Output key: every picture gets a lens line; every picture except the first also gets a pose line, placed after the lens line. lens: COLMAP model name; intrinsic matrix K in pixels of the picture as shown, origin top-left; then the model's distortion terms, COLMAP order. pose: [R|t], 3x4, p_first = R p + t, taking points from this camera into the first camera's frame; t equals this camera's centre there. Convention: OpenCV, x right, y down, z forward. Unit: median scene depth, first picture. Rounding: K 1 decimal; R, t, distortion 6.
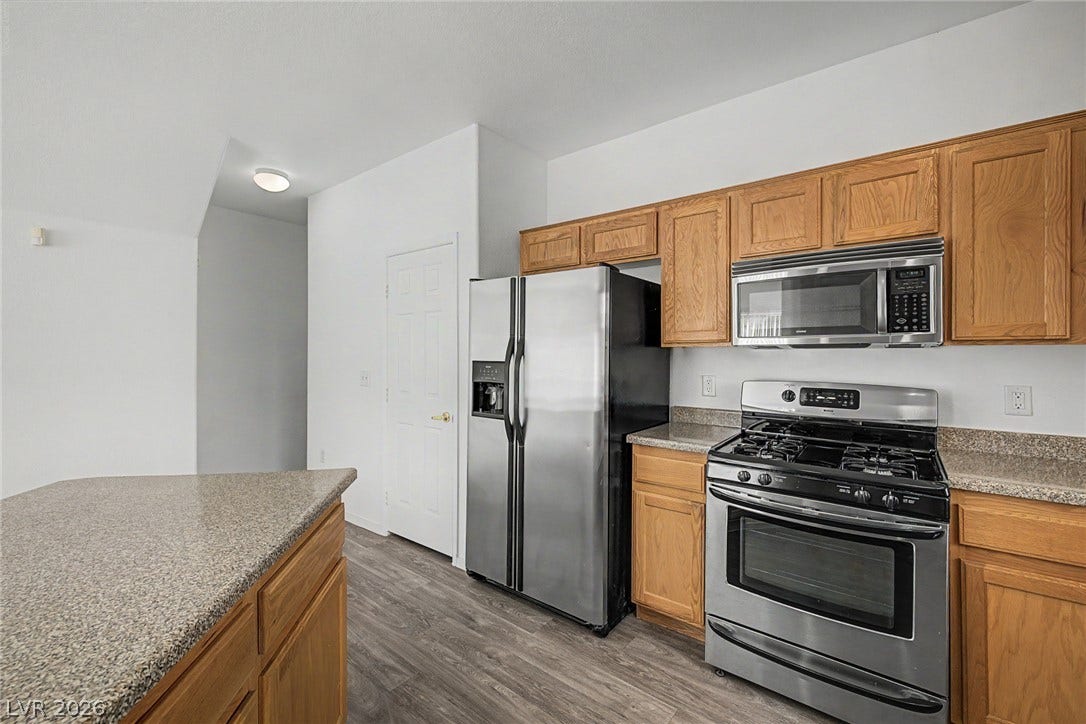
lens RADIAL K [[471.9, 0, 537.6], [0, 471.9, 345.6], [0, 0, 1]] dist [0.009747, -0.000896]
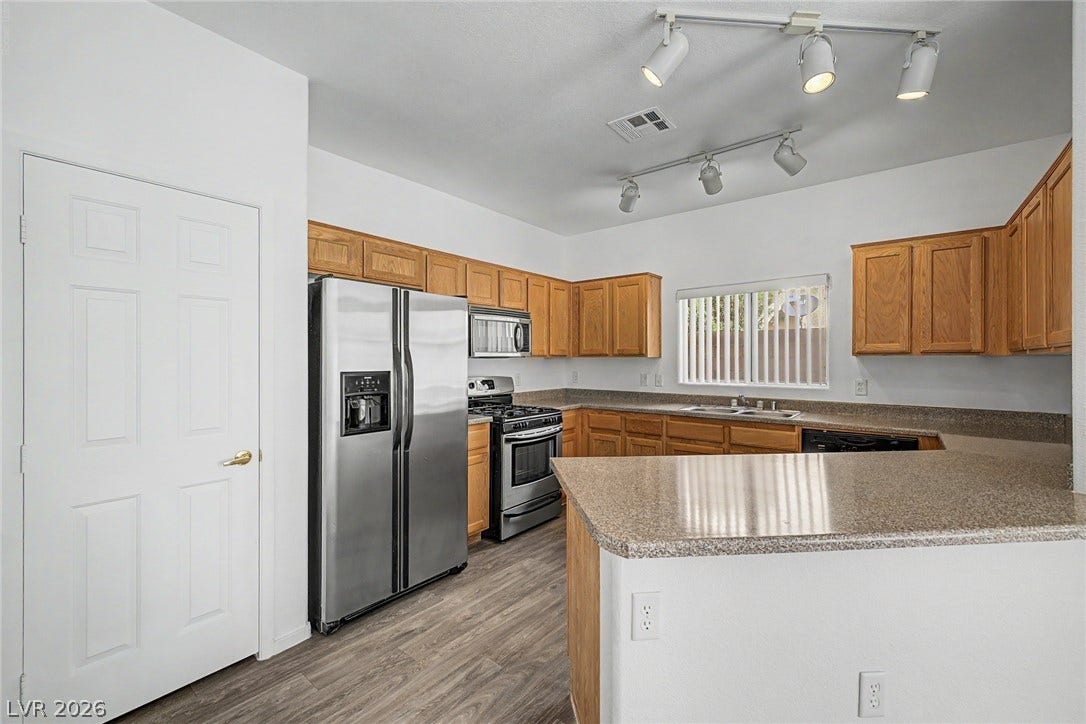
lens RADIAL K [[471.9, 0, 536.8], [0, 471.9, 357.3], [0, 0, 1]] dist [0.009747, -0.000896]
pose [[-0.023198, 0.004678, 0.999720, -1.253534], [-0.006423, 0.999968, -0.004828, 0.009098], [-0.999710, -0.006533, -0.023167, 0.839173]]
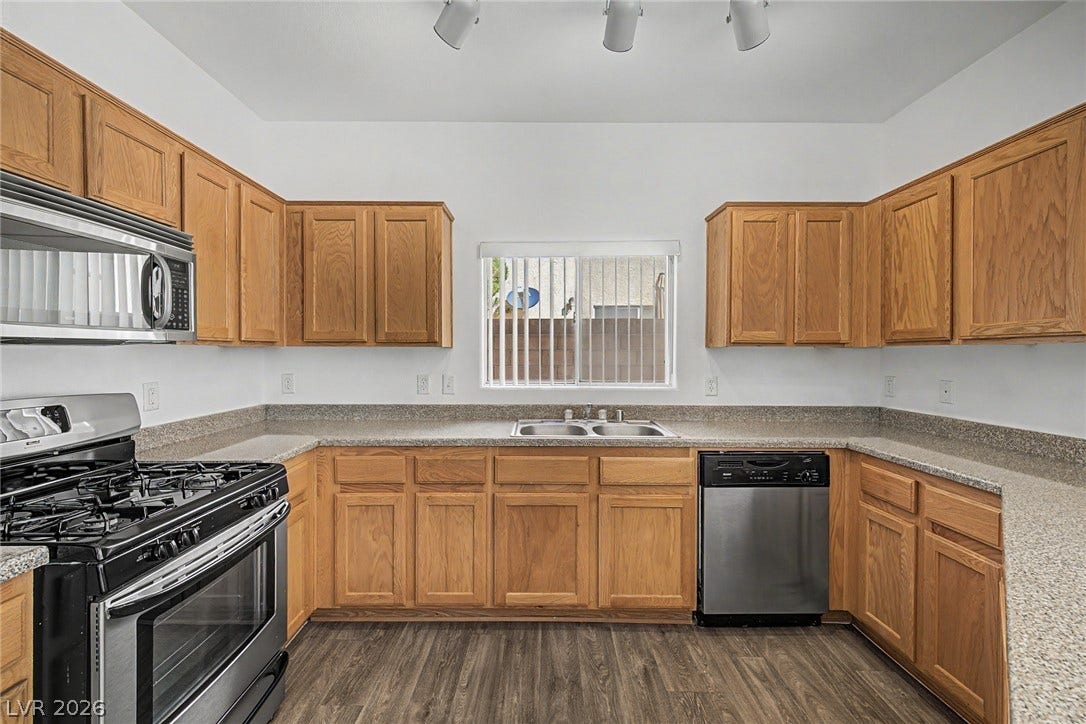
lens RADIAL K [[471.9, 0, 549.2], [0, 471.9, 356.7], [0, 0, 1]] dist [0.009747, -0.000896]
pose [[-0.643807, -0.005619, 0.765167, -0.346800], [-0.006813, 0.999975, 0.001611, 0.016766], [-0.765157, -0.004176, -0.643830, 0.875799]]
